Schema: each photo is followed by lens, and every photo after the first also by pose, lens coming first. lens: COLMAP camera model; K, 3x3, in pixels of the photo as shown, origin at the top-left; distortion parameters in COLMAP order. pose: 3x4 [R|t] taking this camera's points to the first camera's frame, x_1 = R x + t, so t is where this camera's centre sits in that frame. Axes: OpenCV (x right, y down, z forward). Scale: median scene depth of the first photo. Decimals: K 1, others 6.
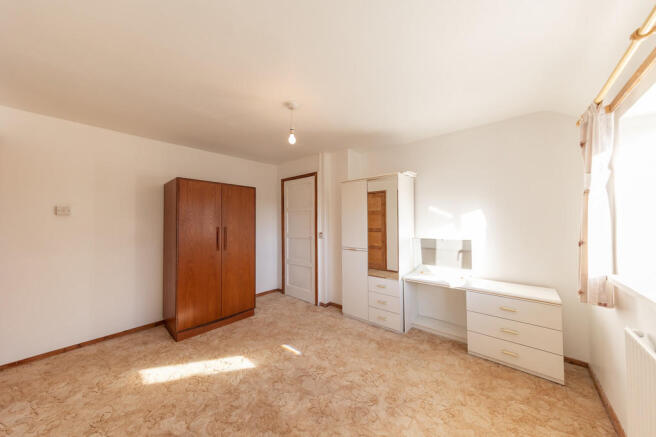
lens RADIAL K [[213.1, 0, 327.0], [0, 213.1, 220.6], [0, 0, 1]] dist [0.001431, 0.000059]
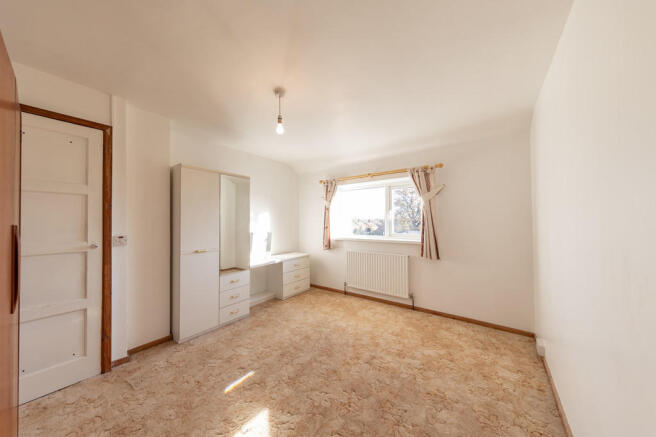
lens RADIAL K [[213.1, 0, 328.4], [0, 213.1, 220.1], [0, 0, 1]] dist [0.001431, 0.000059]
pose [[-0.053428, 0.007650, 0.998542, -0.920212], [-0.006380, 0.999948, -0.008002, 0.020776], [-0.998551, -0.006798, -0.053376, 0.690997]]
